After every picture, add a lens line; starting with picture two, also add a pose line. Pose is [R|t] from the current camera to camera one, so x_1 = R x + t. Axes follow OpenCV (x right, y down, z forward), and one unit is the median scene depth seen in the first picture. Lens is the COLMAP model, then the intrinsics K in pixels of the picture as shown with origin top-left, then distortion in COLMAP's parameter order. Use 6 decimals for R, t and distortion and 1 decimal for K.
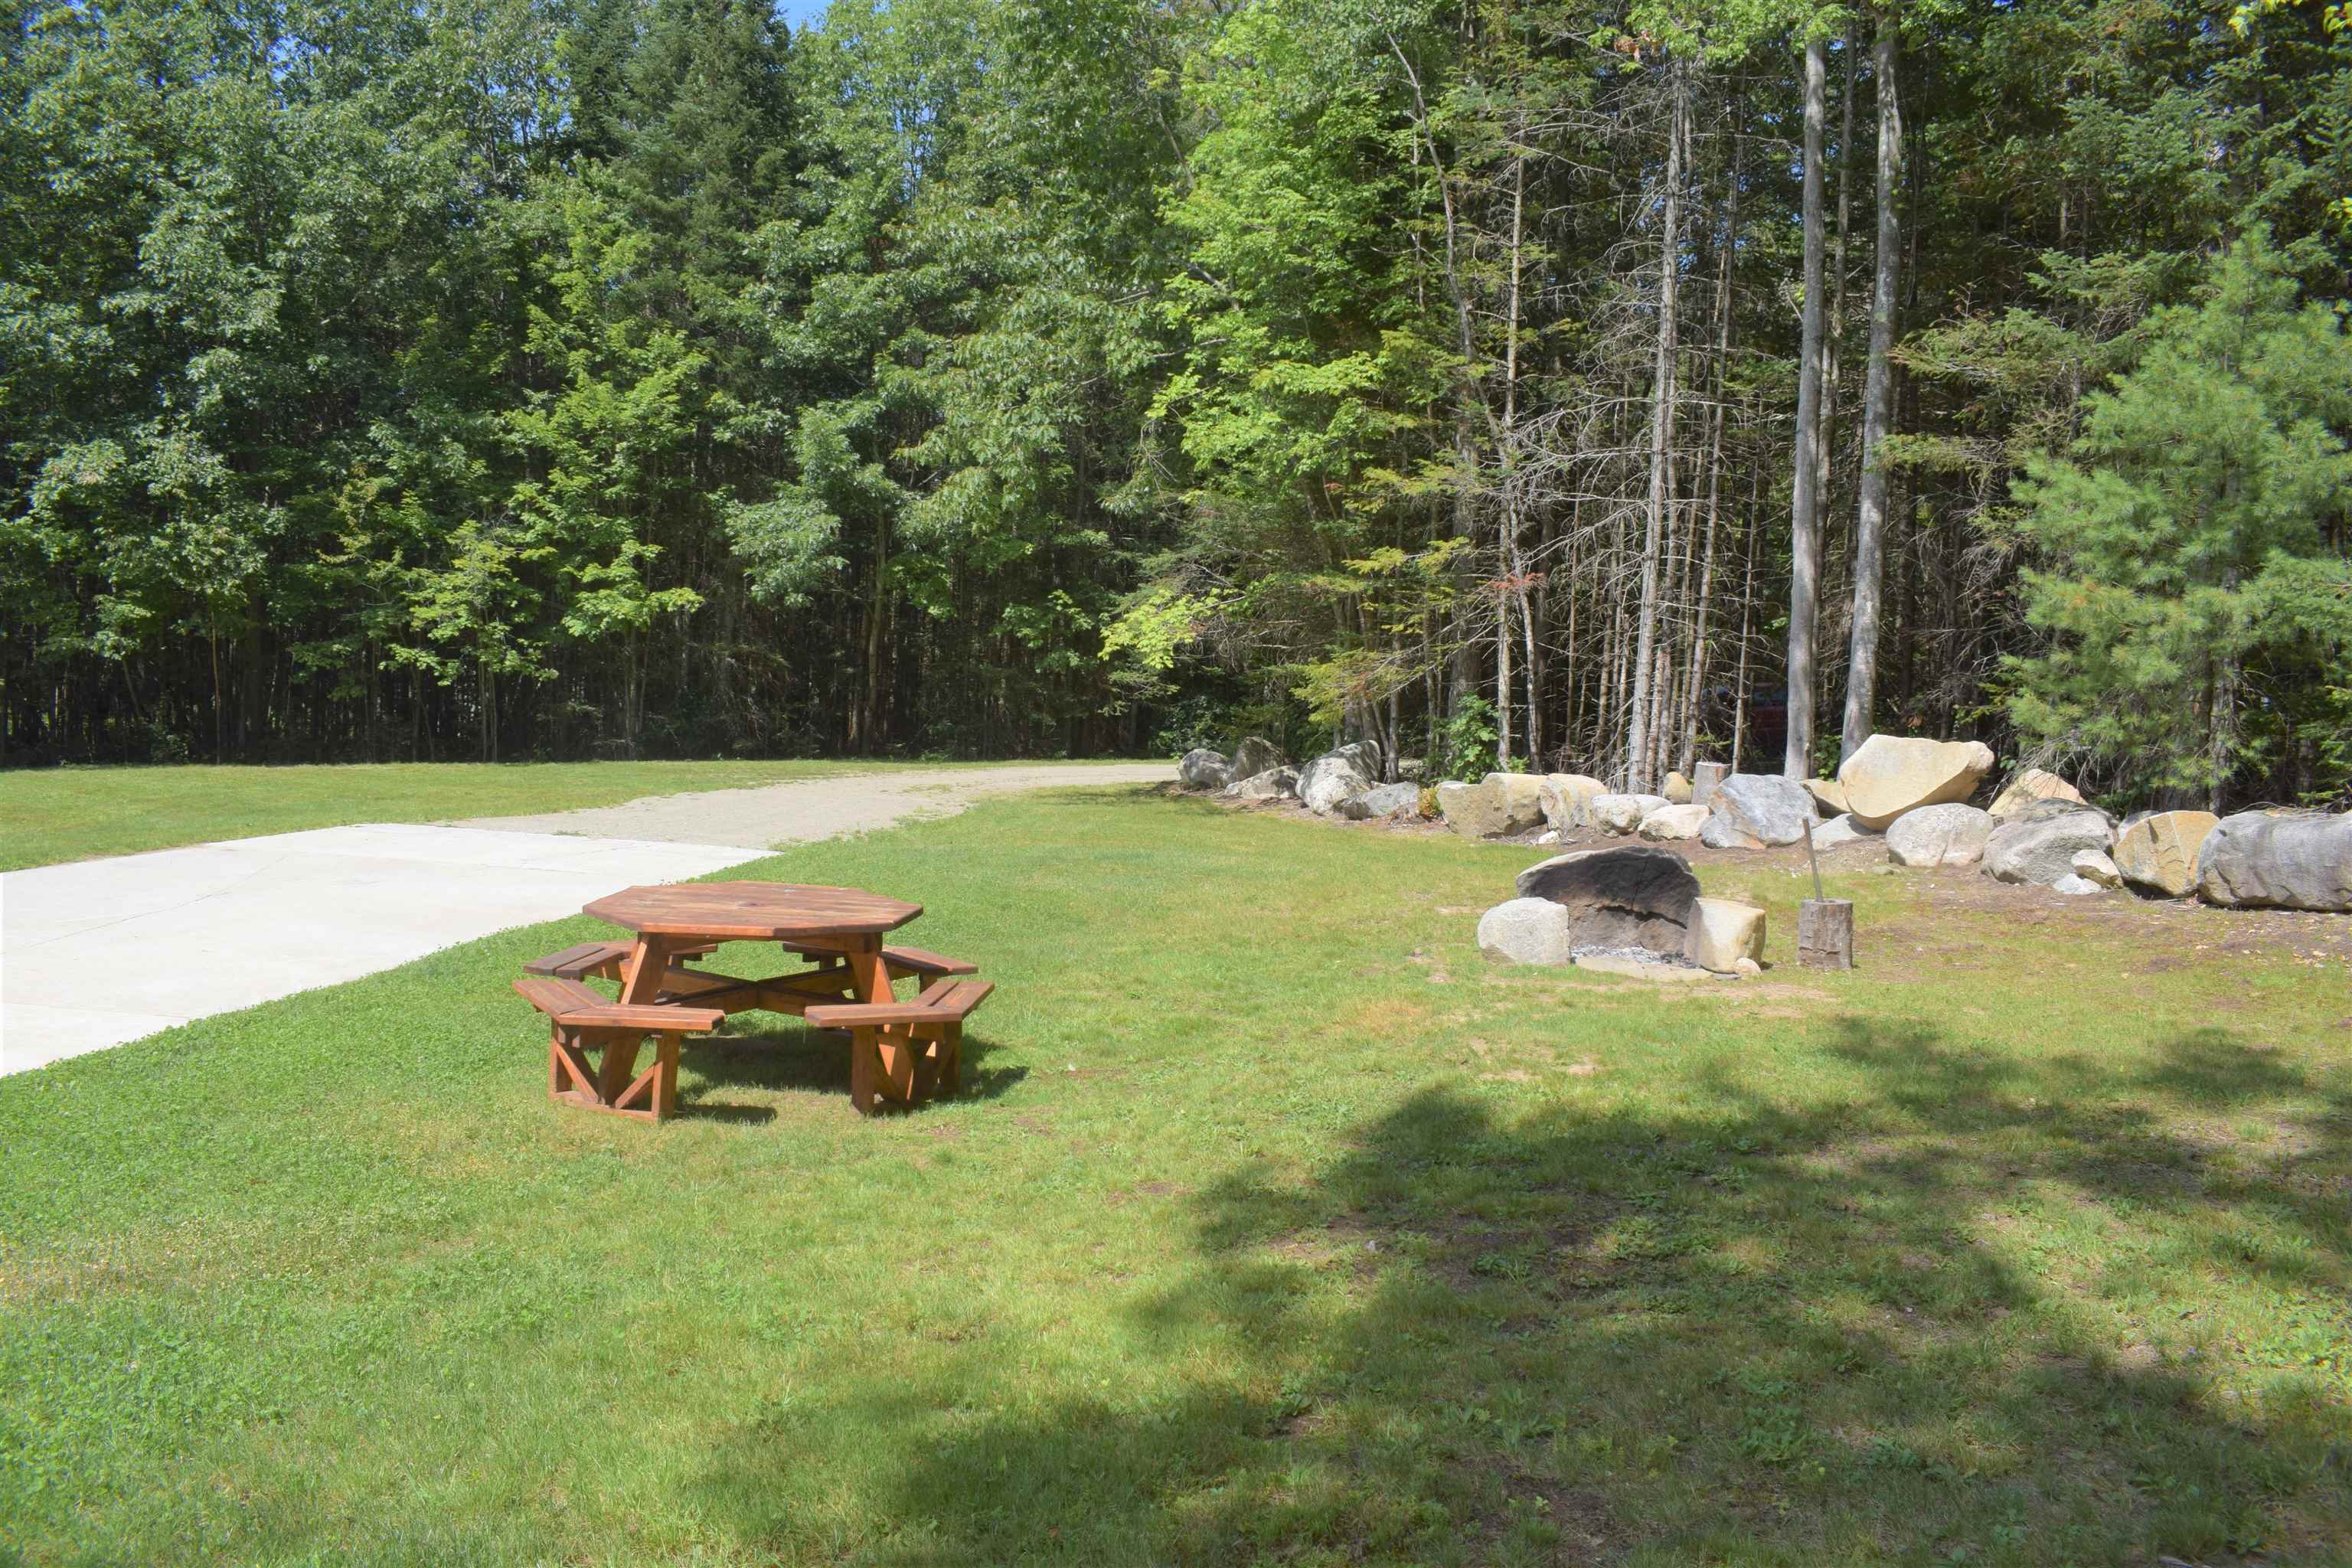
lens RADIAL K [[1816.3, 0, 1176.0], [0, 1816.3, 784.0], [0, 0, 1]] dist [-0.100510, 0.022777]
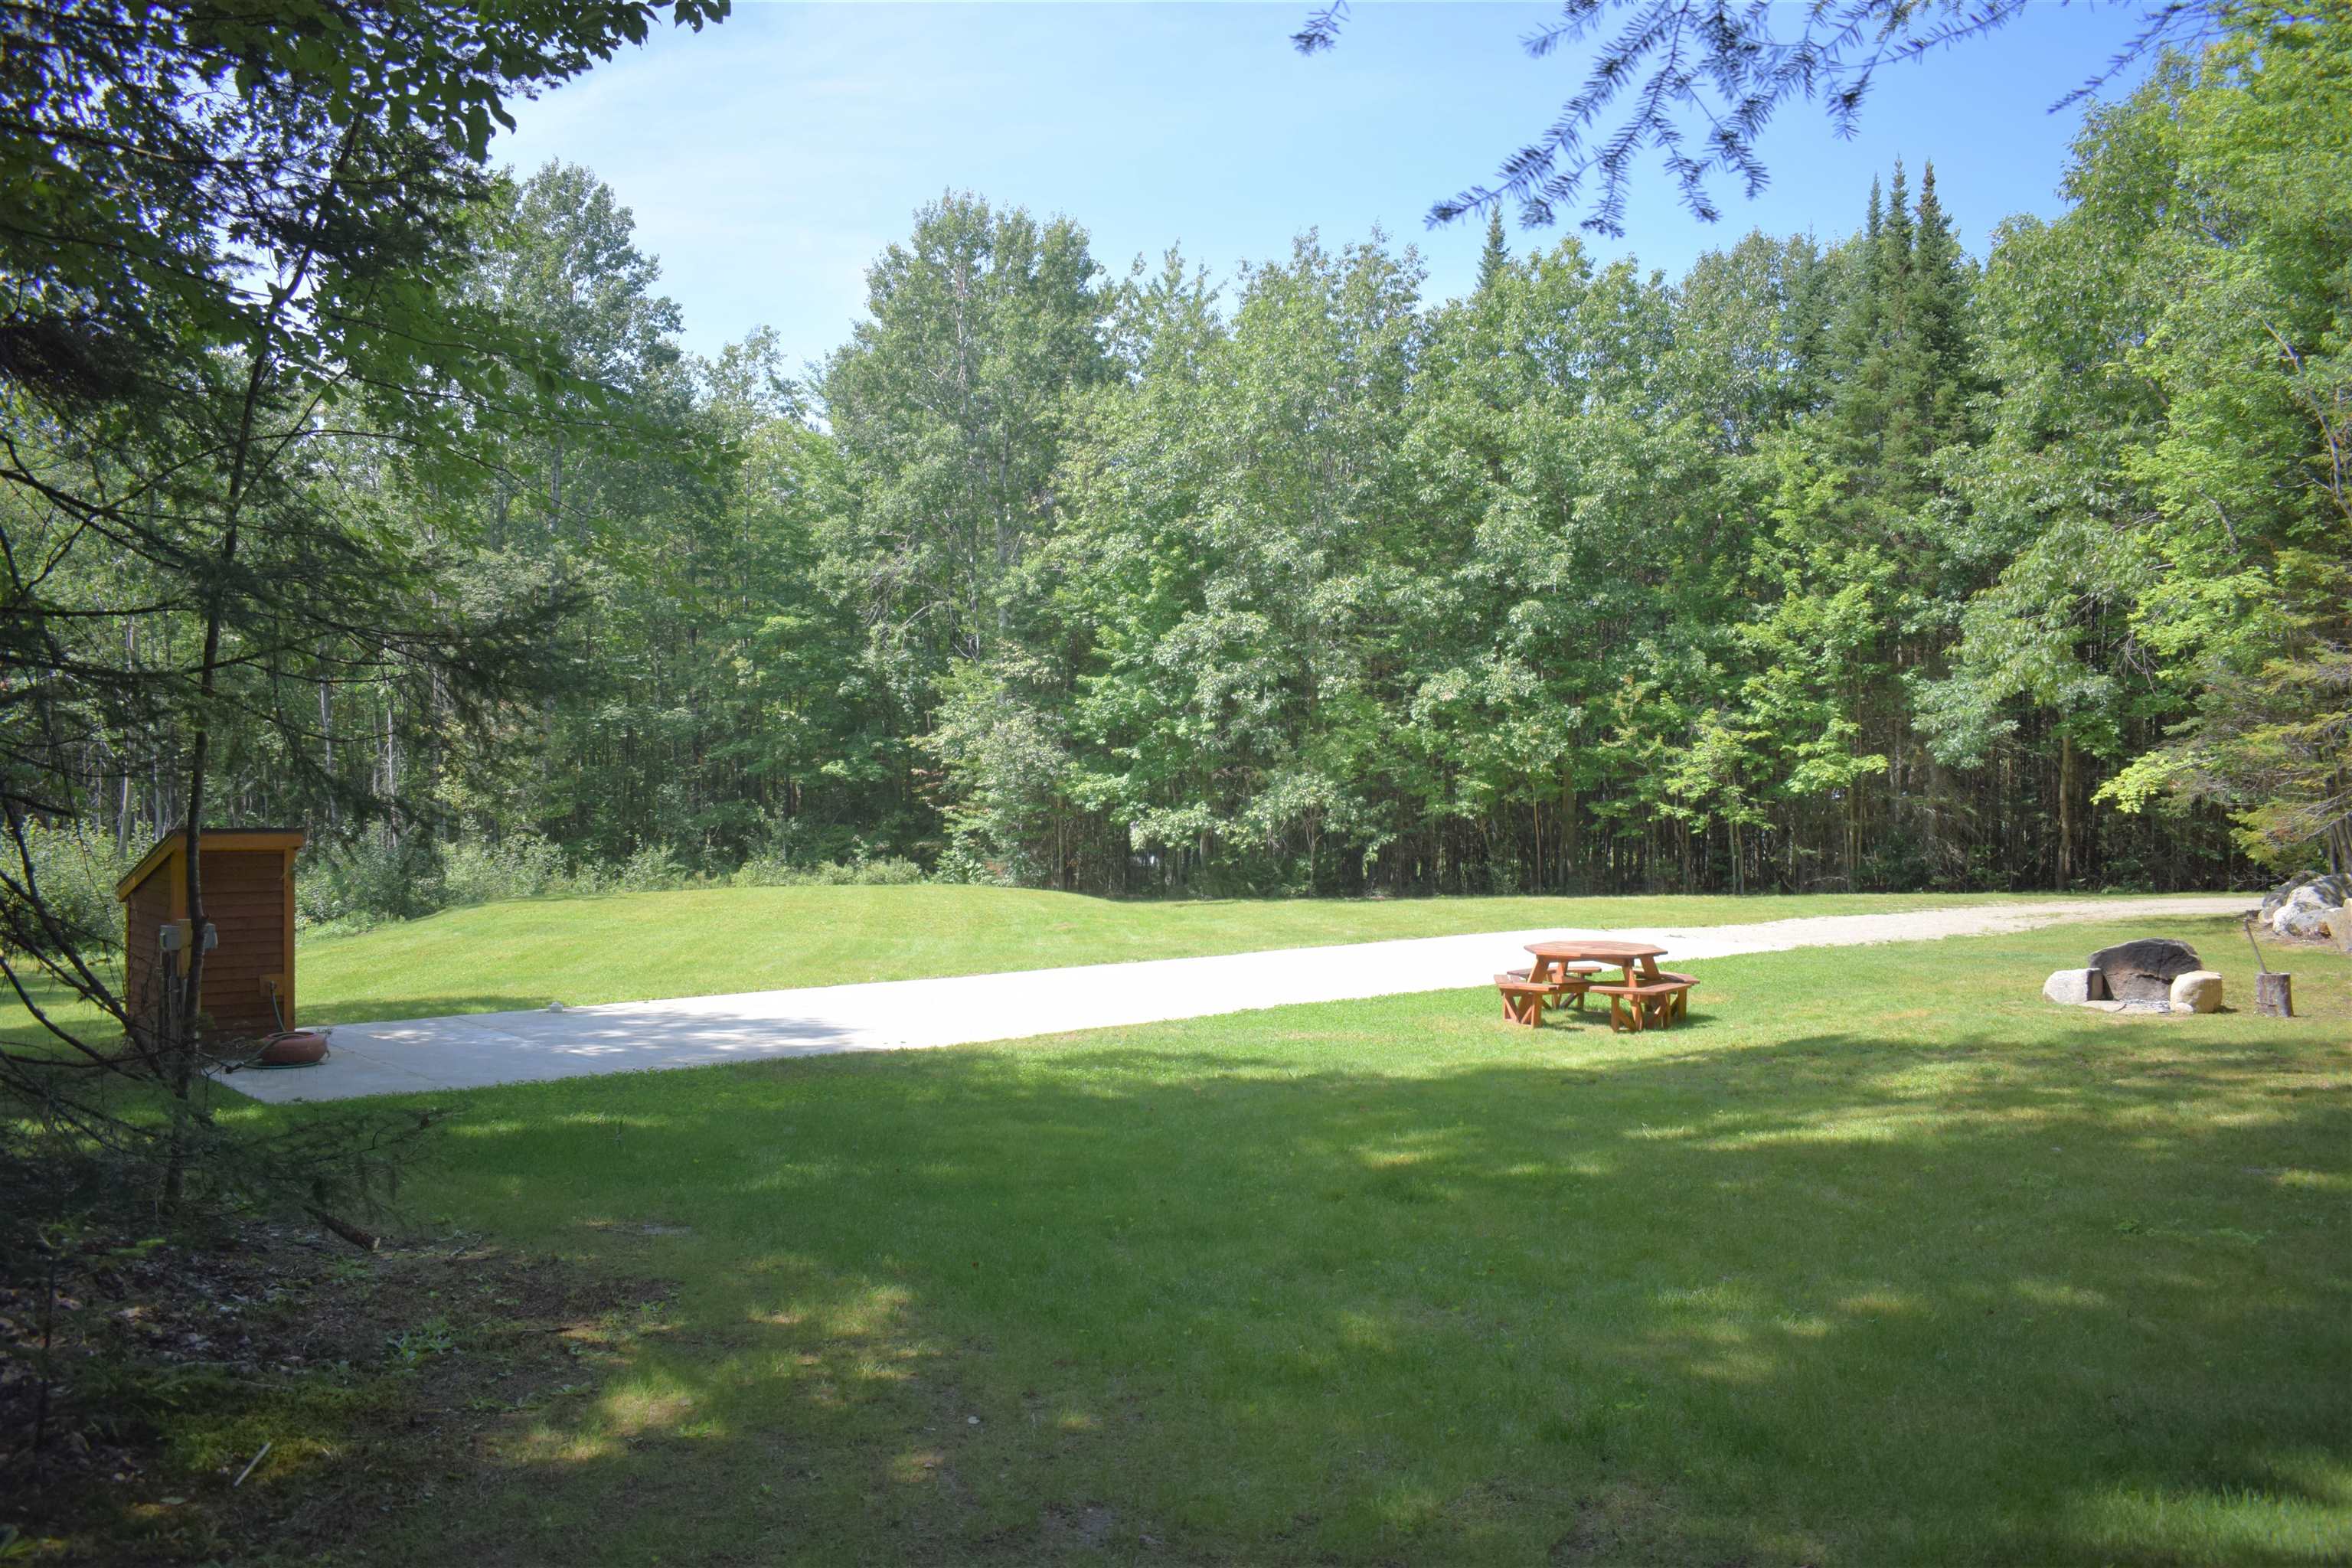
lens RADIAL K [[1816.3, 0, 1176.0], [0, 1816.3, 784.0], [0, 0, 1]] dist [-0.100510, 0.022777]
pose [[0.743709, -0.035087, -0.667582, 0.189591], [-0.014409, 0.997548, -0.068482, 0.002191], [0.668348, 0.060550, 0.741381, -0.232606]]
